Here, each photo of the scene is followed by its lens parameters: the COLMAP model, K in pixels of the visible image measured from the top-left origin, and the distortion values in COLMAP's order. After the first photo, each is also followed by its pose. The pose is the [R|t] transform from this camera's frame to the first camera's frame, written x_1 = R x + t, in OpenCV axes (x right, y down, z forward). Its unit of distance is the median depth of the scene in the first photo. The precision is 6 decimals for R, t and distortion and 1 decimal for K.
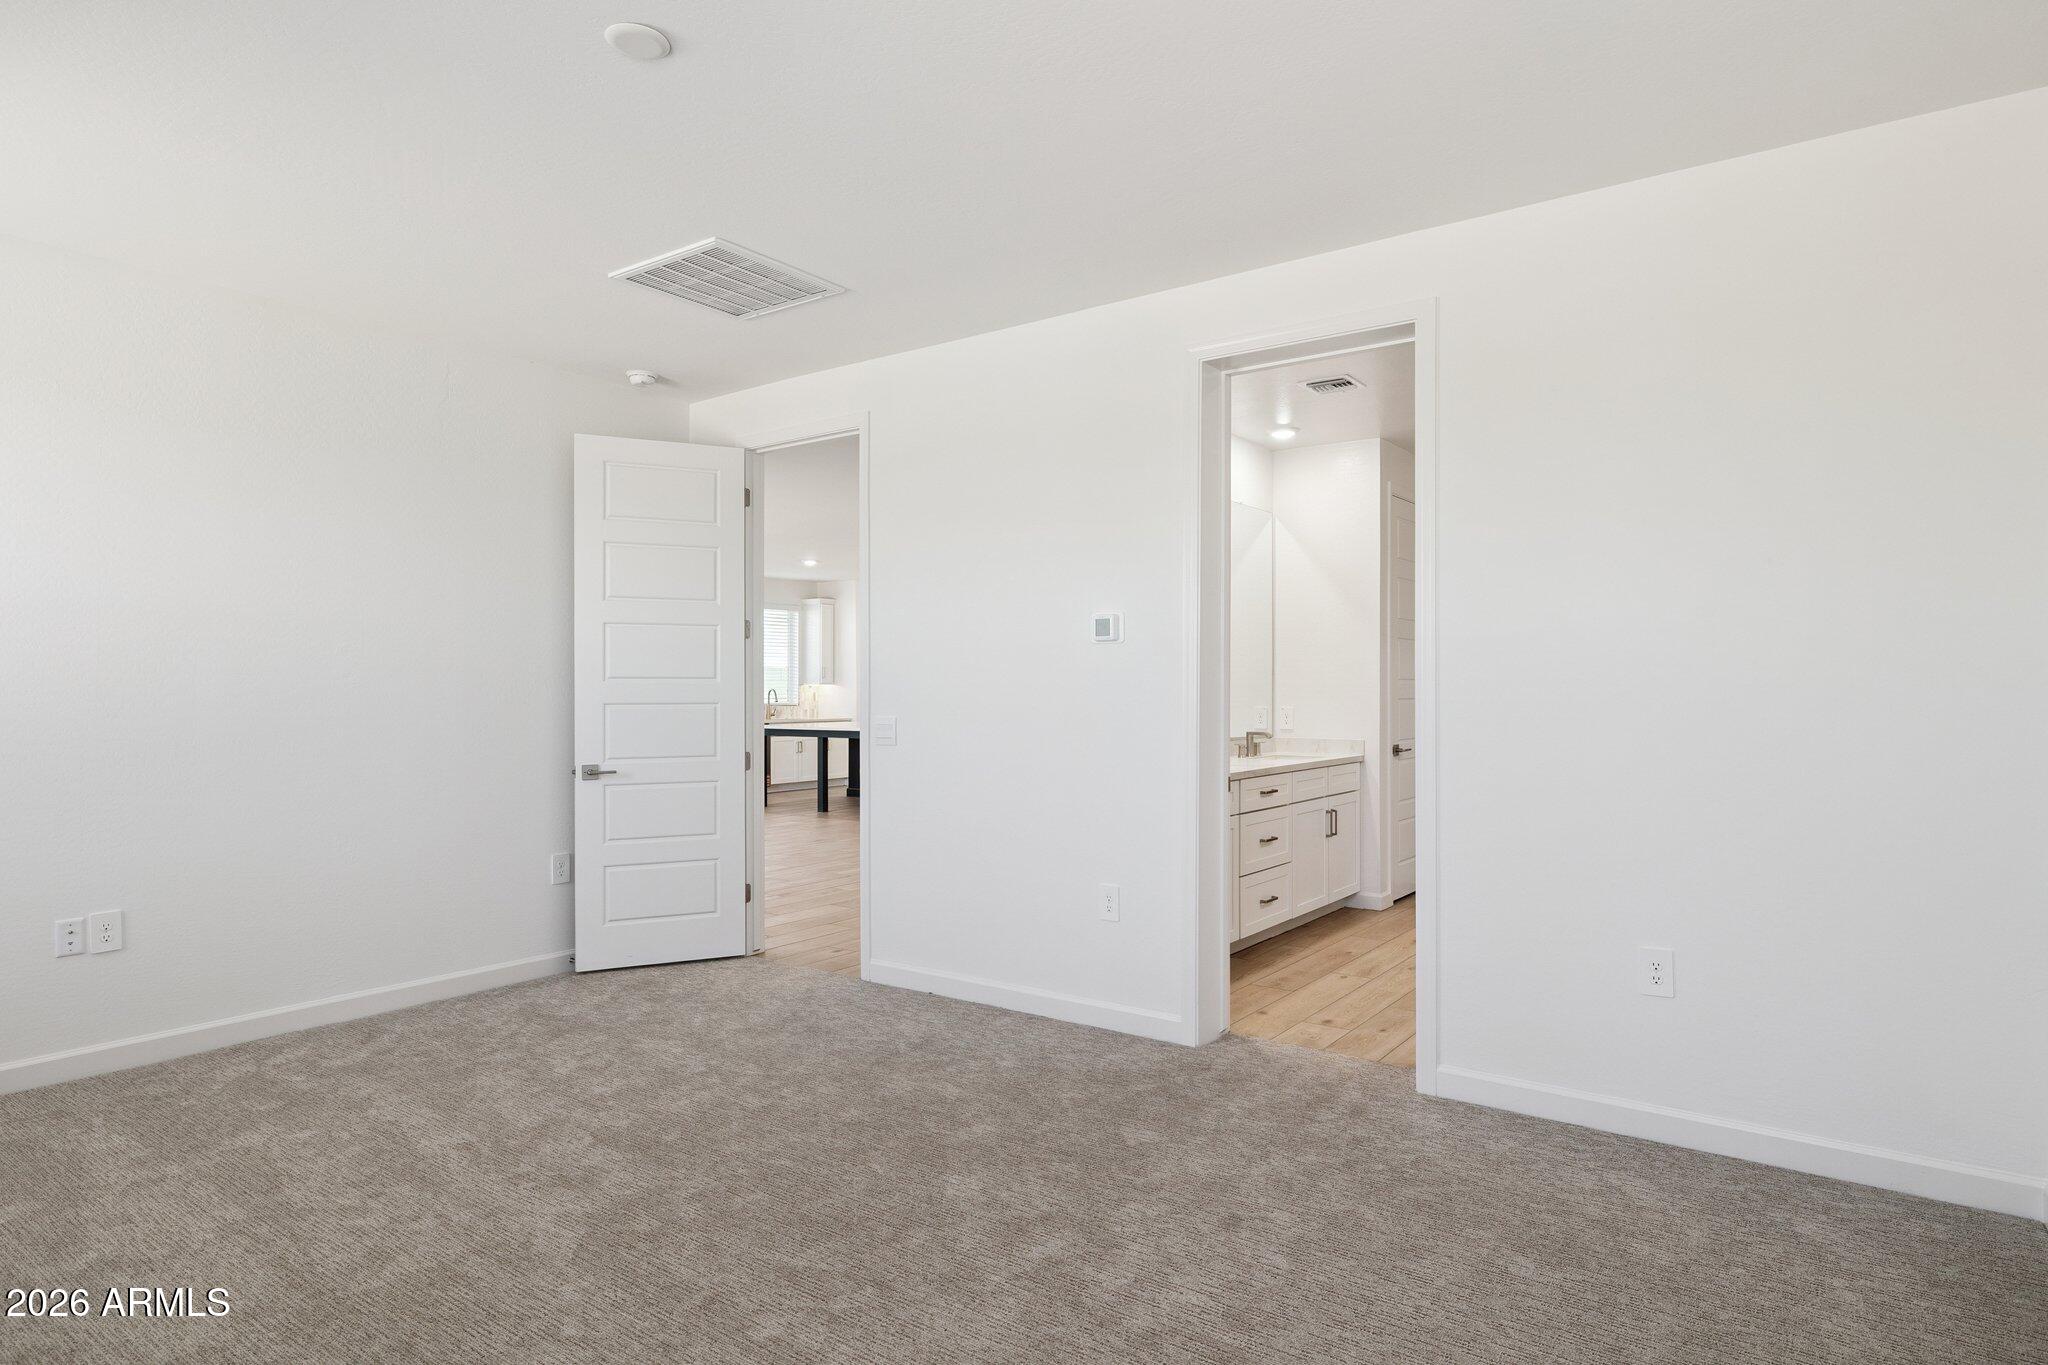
lens RADIAL K [[1175.5, 0, 1026.5], [0, 1175.5, 678.8], [0, 0, 1]] dist [0.001109, 0.001480]
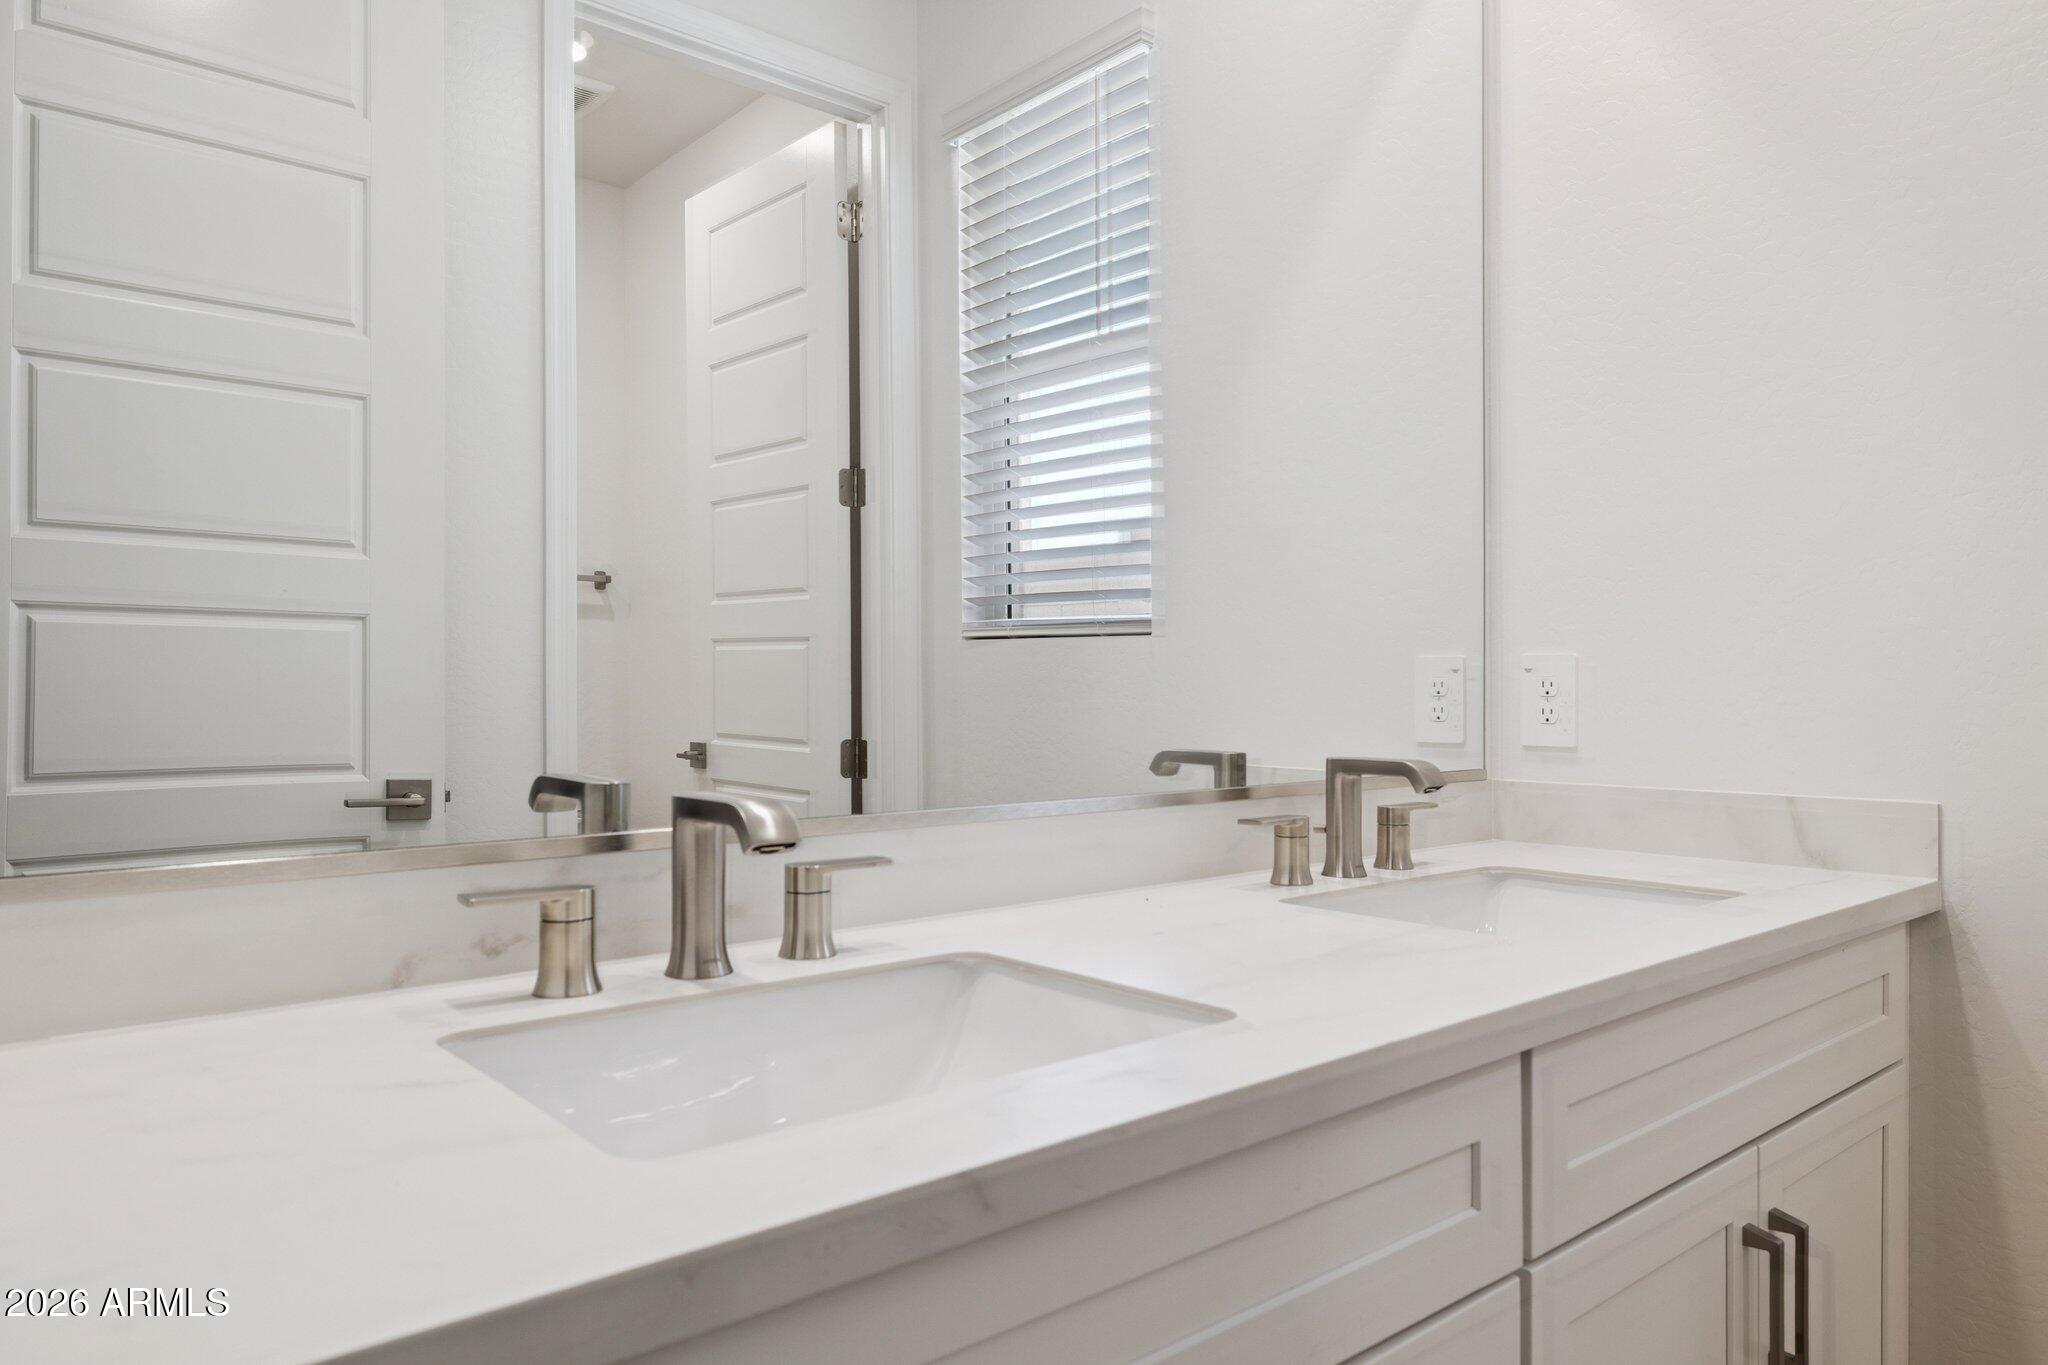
lens RADIAL K [[1351.4, 0, 1022.7], [0, 1351.4, 667.2], [0, 0, 1]] dist [-0.000124, 0.000276]
pose [[0.973901, -0.000587, -0.226972, 0.187421], [-0.001662, 0.999951, -0.009720, 0.030306], [0.226967, 0.009844, 0.973853, 0.738868]]
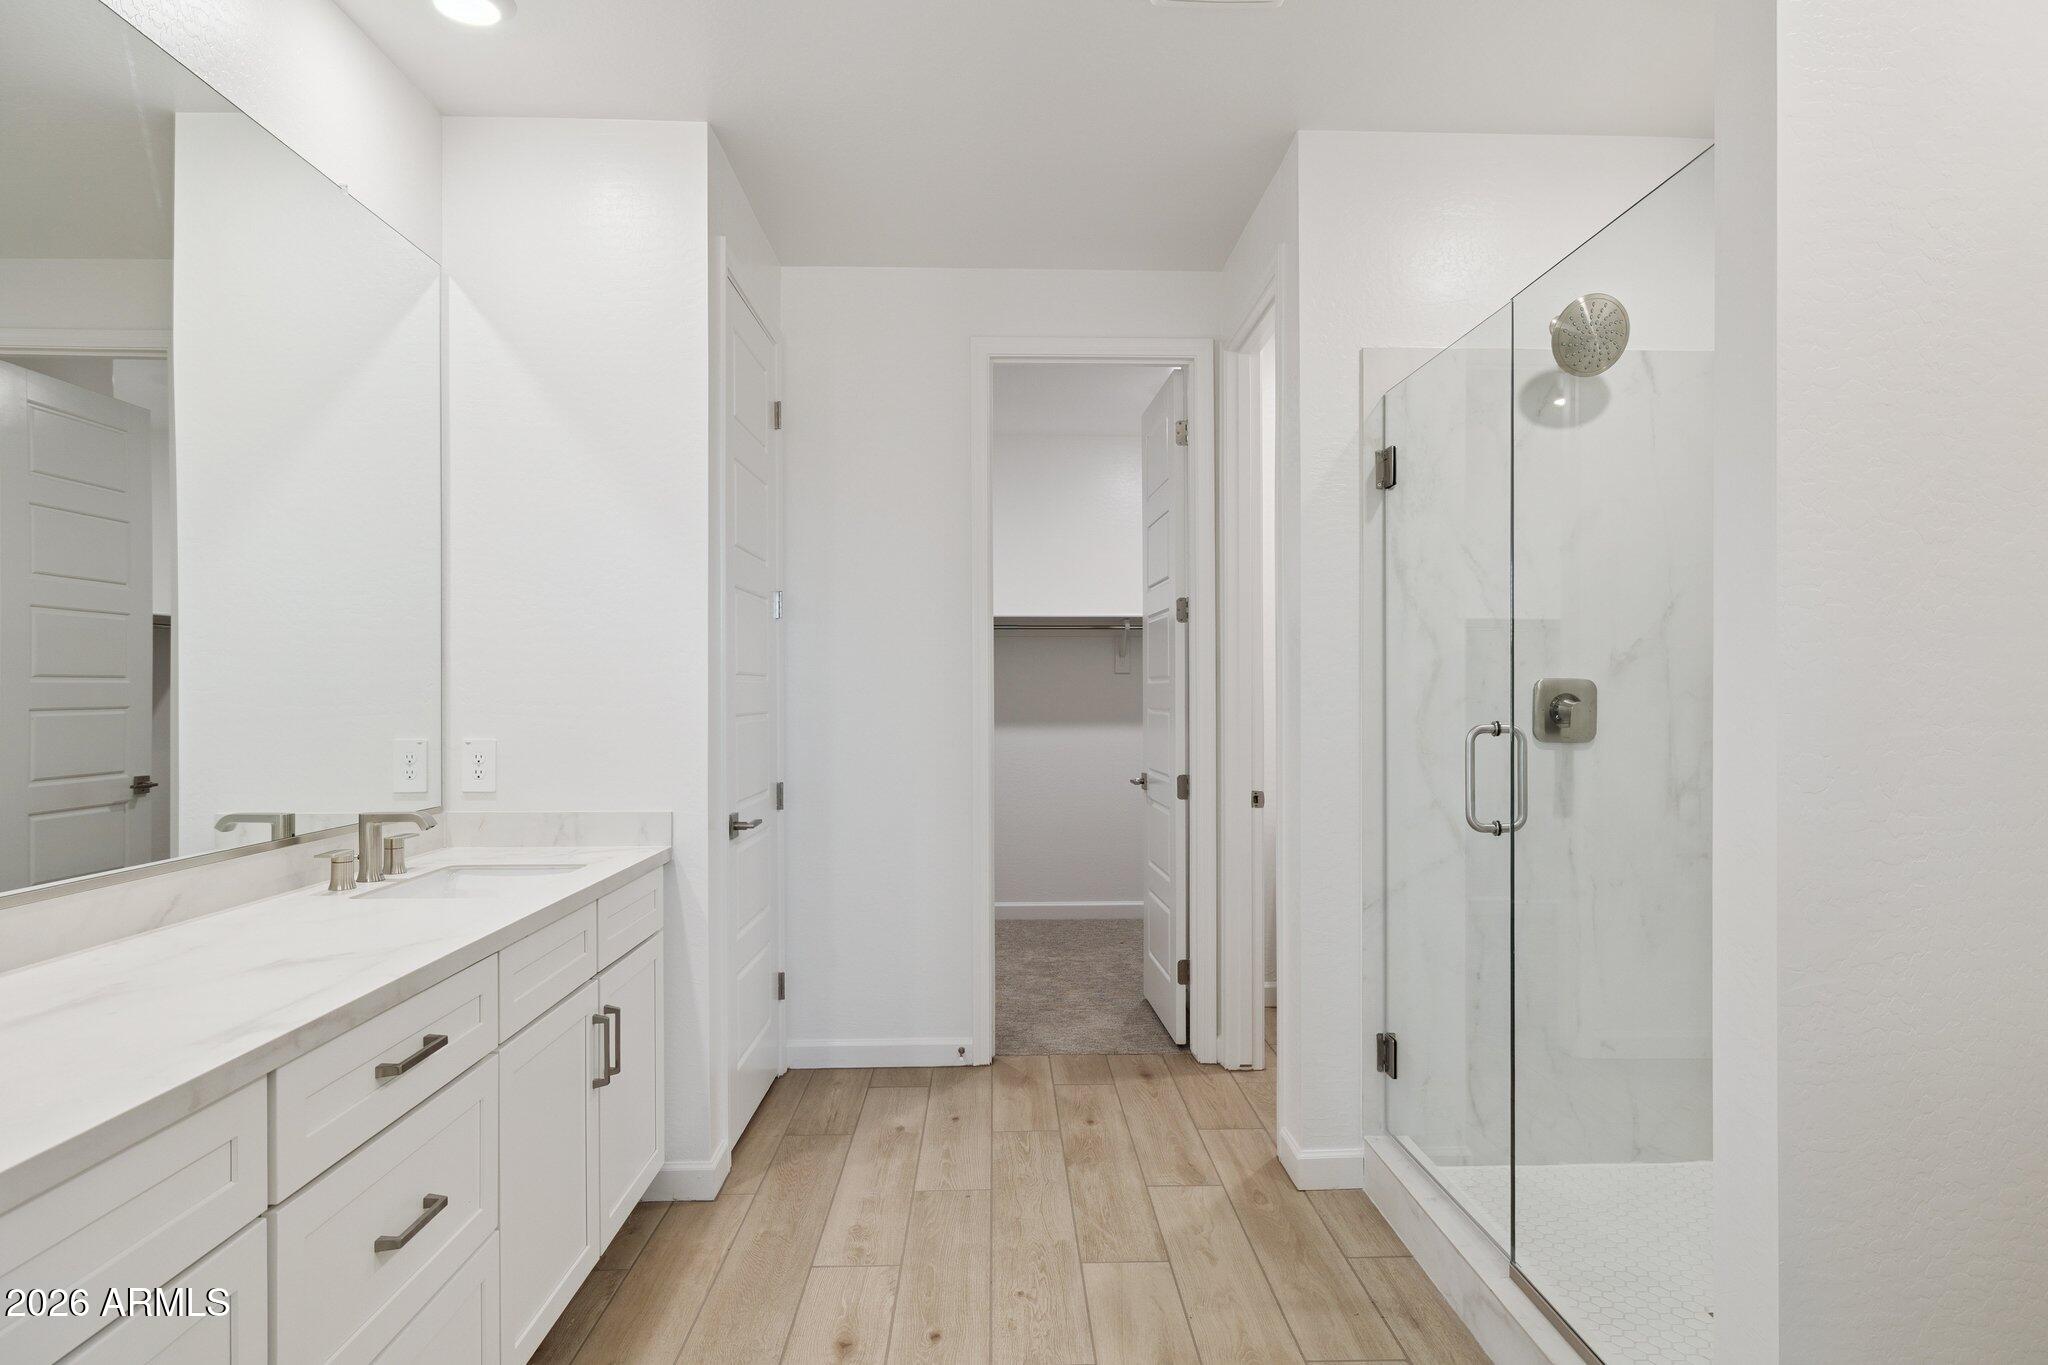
lens RADIAL K [[1175.5, 0, 1069.1], [0, 1175.5, 679.5], [0, 0, 1]] dist [0.001109, 0.001480]
pose [[0.778664, 0.000410, 0.627441, 0.128318], [0.002041, 0.999993, -0.003186, 0.004559], [-0.627438, 0.003762, 0.778658, 0.569122]]
